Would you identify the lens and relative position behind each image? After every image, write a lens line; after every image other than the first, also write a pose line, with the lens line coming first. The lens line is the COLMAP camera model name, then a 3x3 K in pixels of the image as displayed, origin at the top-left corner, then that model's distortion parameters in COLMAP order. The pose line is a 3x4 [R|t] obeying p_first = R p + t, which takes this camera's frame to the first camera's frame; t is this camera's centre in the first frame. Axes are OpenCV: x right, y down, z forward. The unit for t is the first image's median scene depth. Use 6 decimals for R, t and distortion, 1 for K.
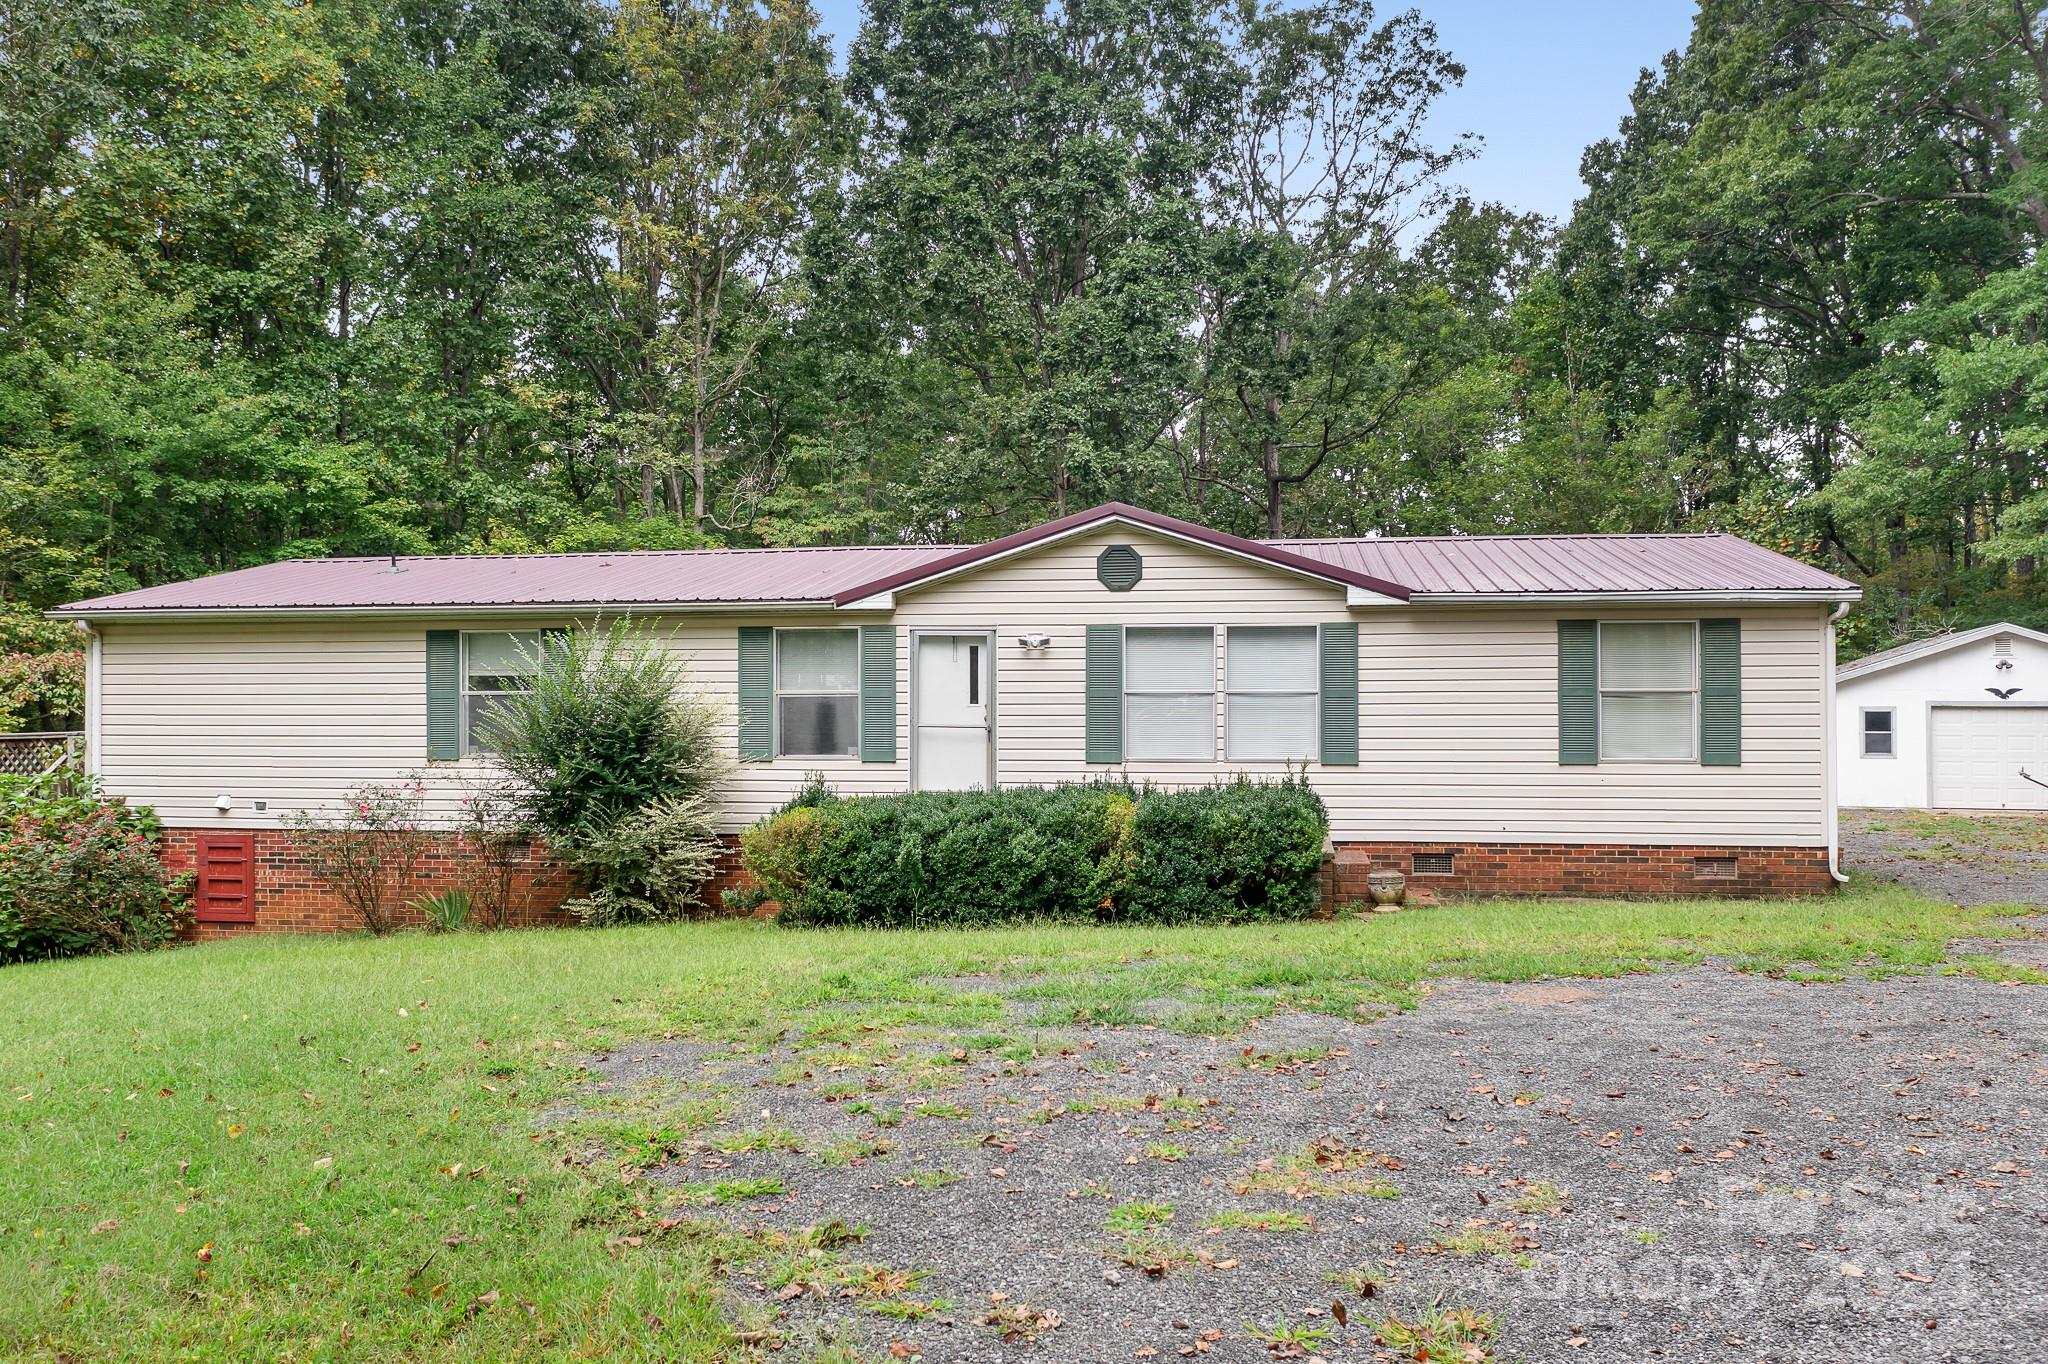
lens RADIAL K [[1620.2, 0, 1024.0], [0, 1620.2, 682.0], [0, 0, 1]] dist [-0.023603, 0.002317]
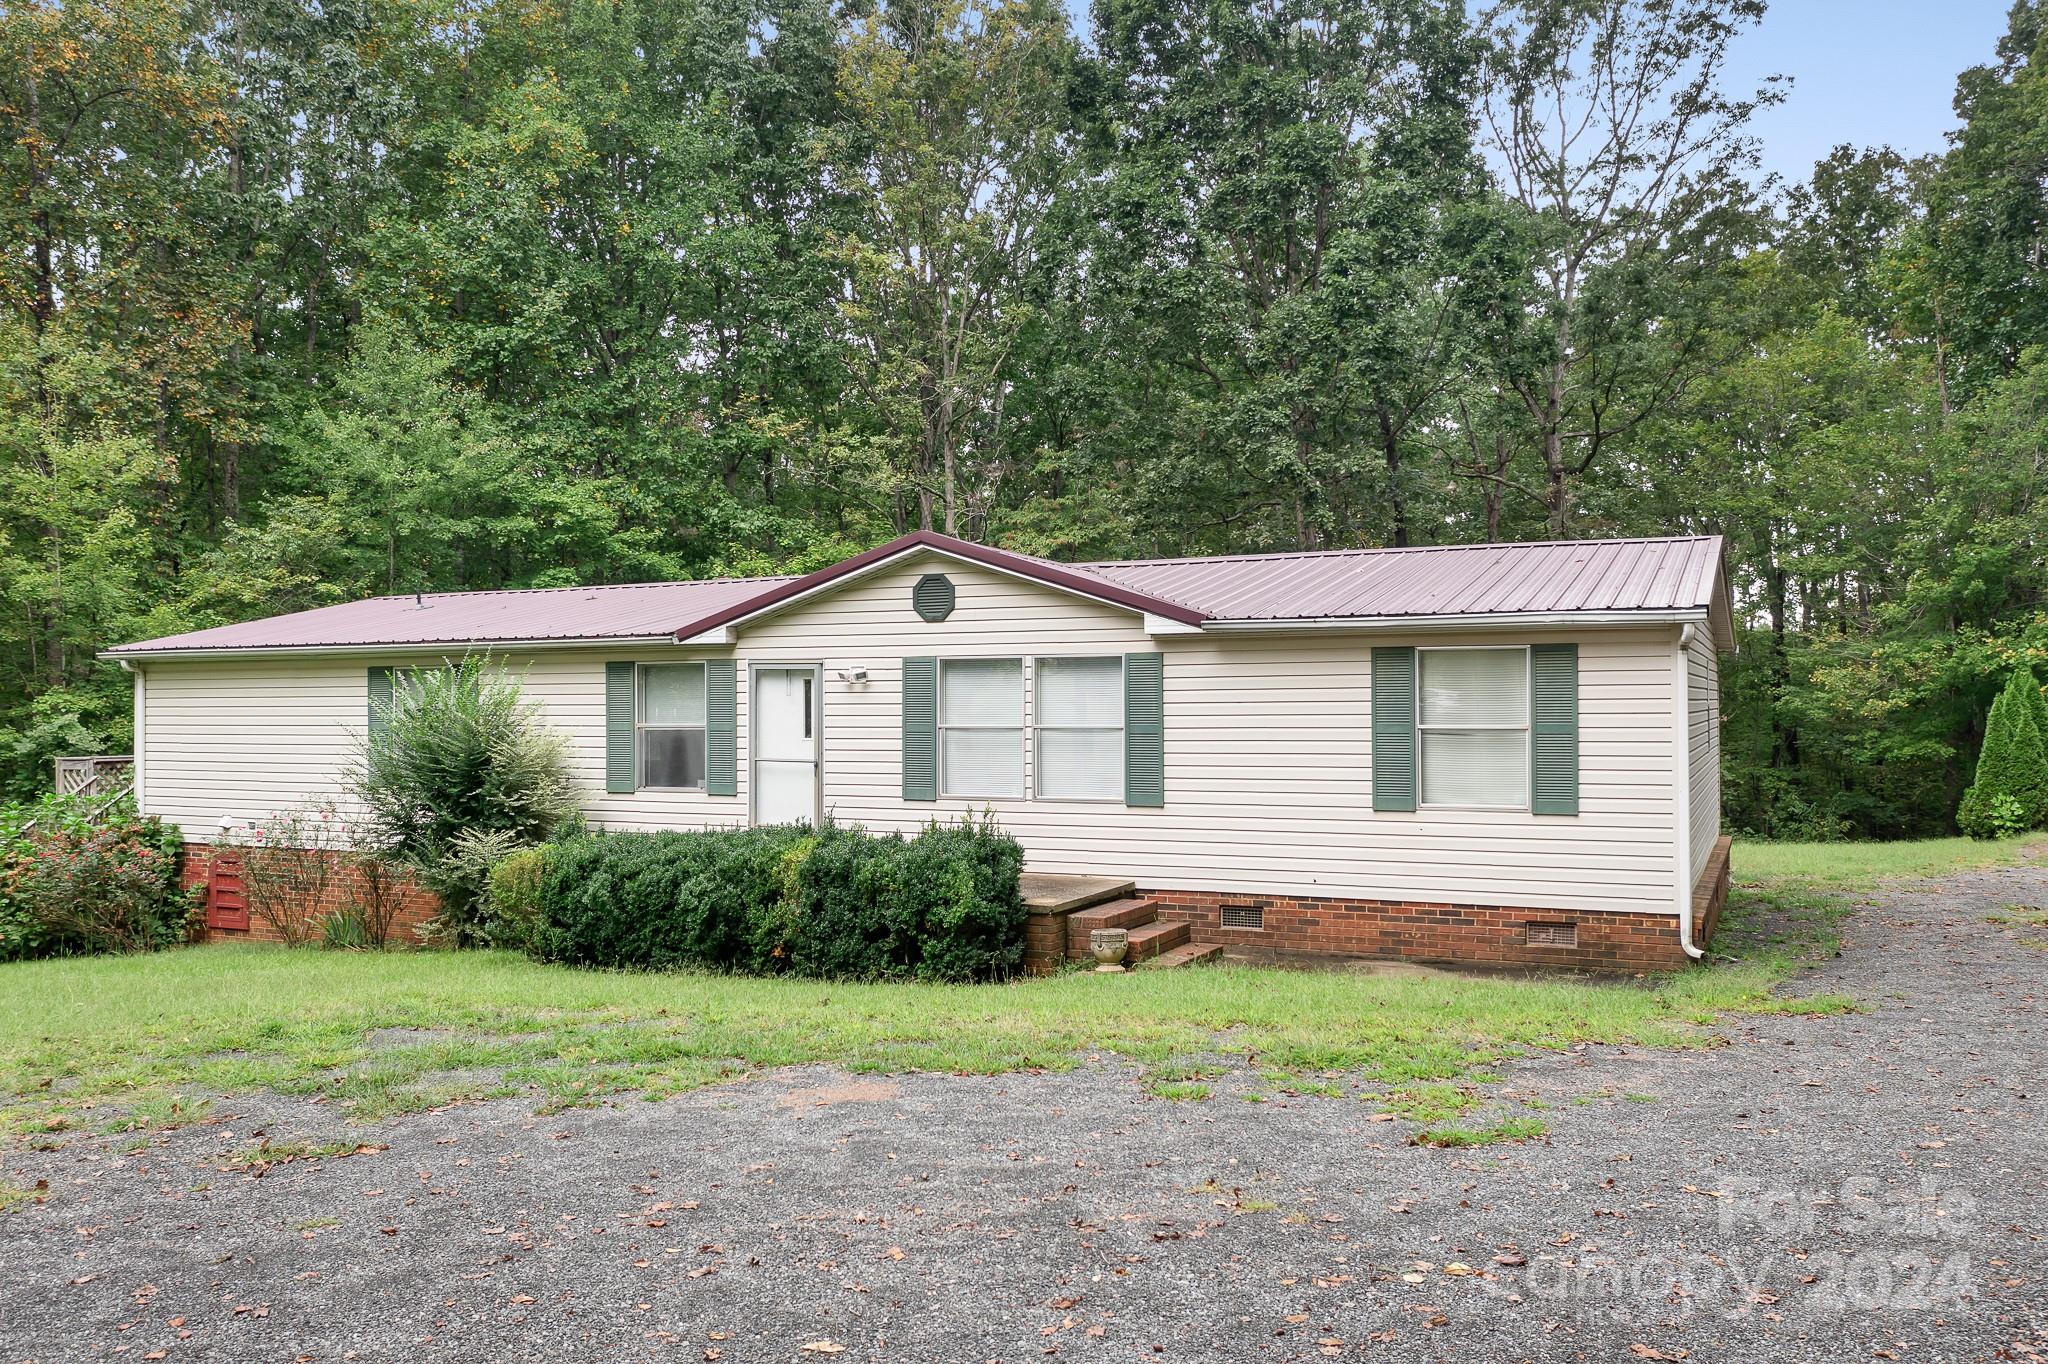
lens RADIAL K [[1615.9, 0, 1024.0], [0, 1615.9, 682.0], [0, 0, 1]] dist [-0.023857, -0.002477]
pose [[0.960229, -0.006764, -0.279131, 0.371620], [0.006791, 0.999977, -0.000867, -0.018826], [0.279131, -0.001063, 0.960253, 0.090649]]
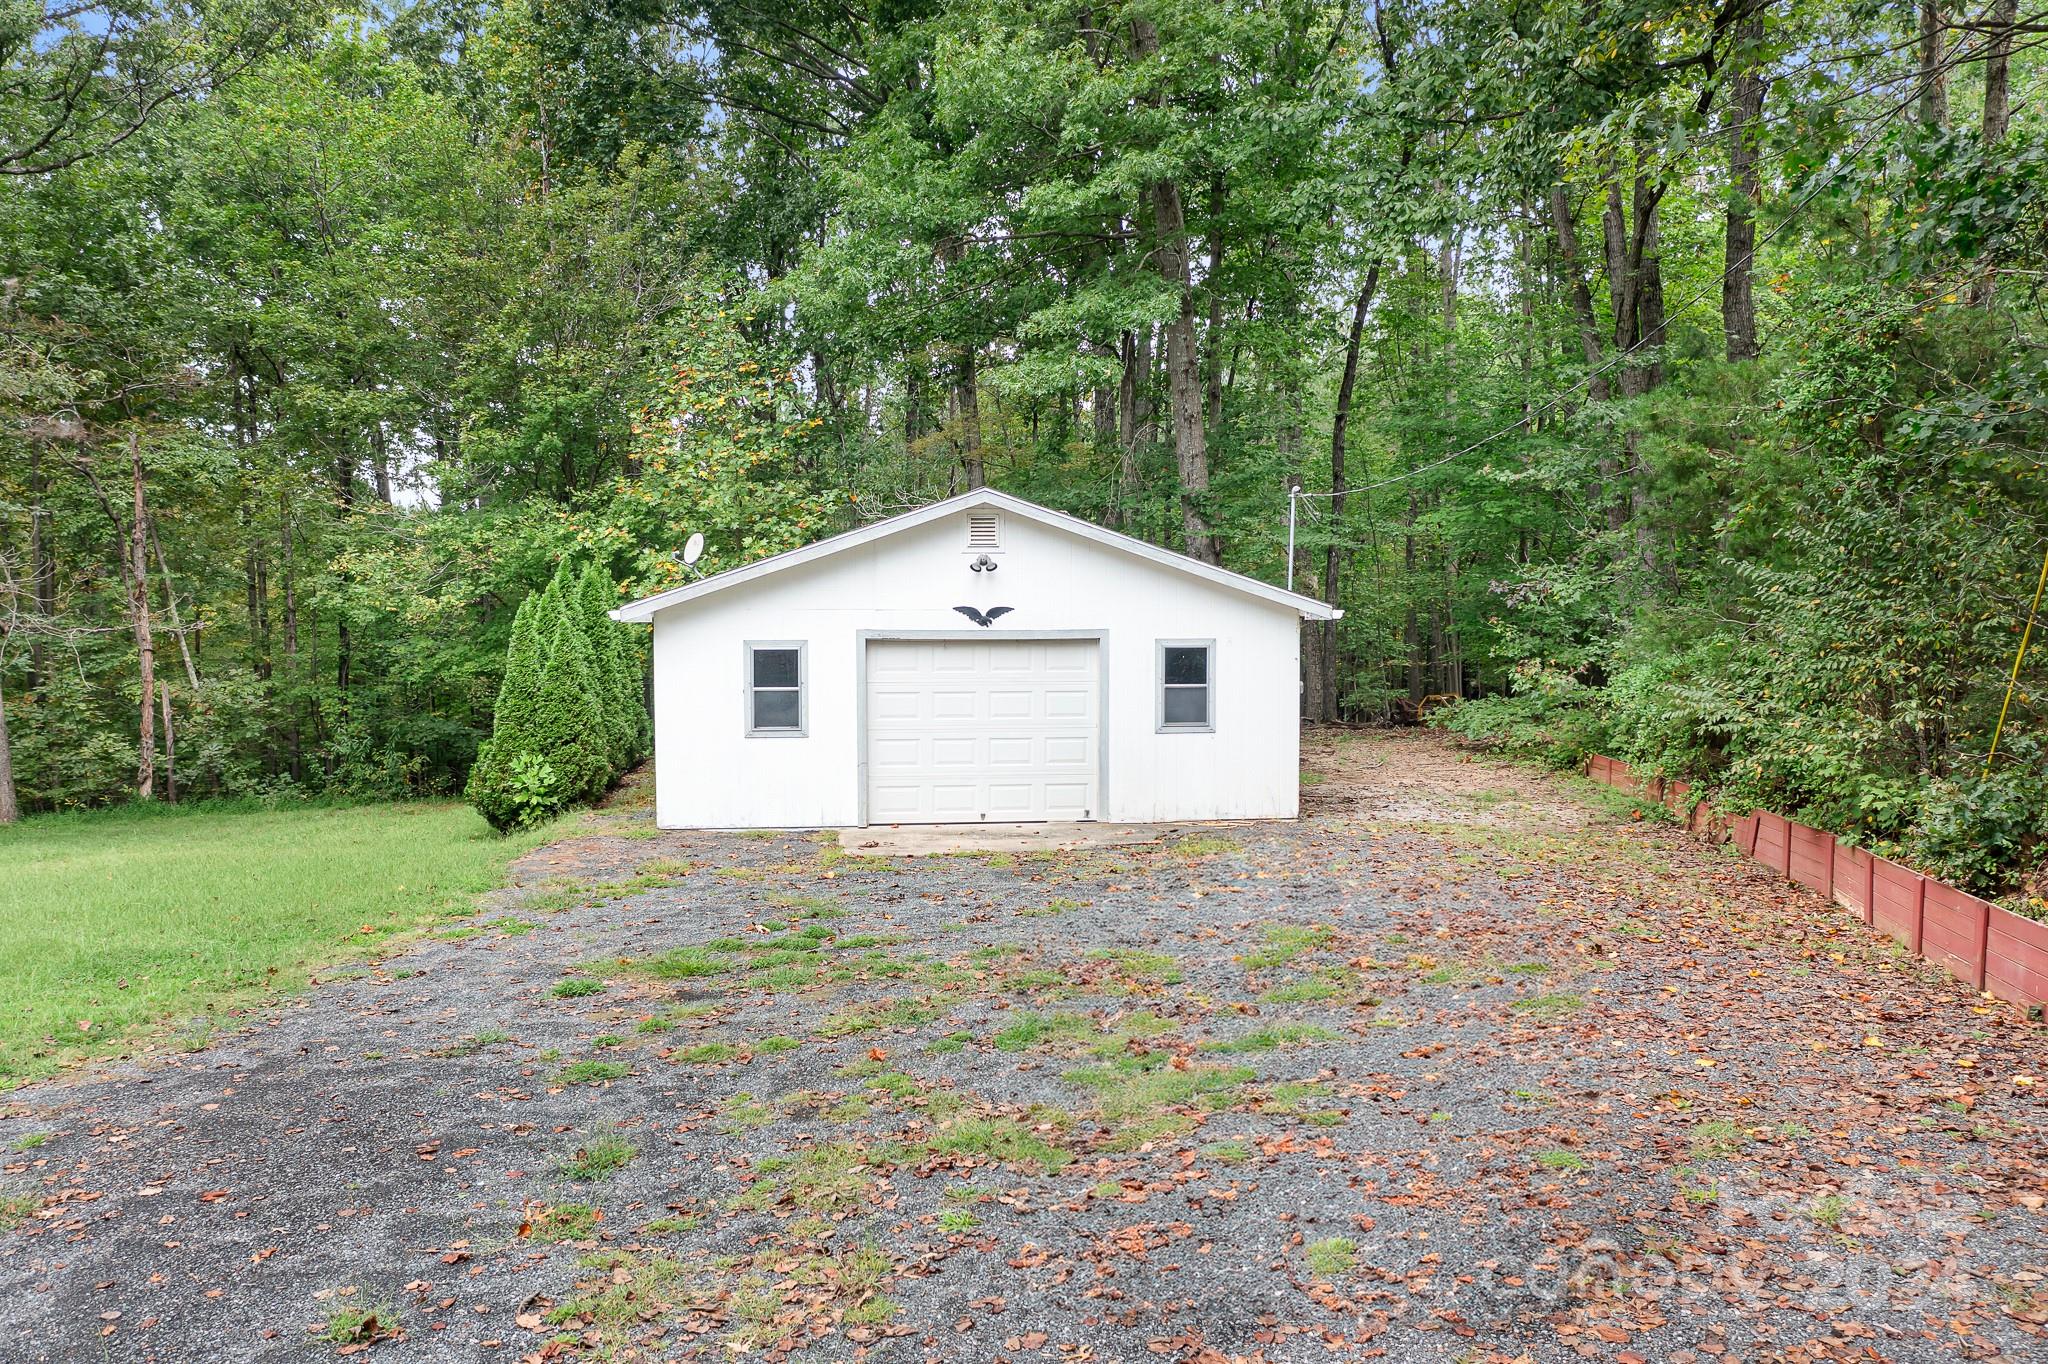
lens RADIAL K [[1620.2, 0, 1024.0], [0, 1620.2, 682.0], [0, 0, 1]] dist [-0.023603, 0.002317]
pose [[0.891208, -0.024547, 0.452930, 0.734473], [-0.007360, 0.997621, 0.068550, -0.017380], [-0.453535, -0.064426, 0.888907, 0.986425]]
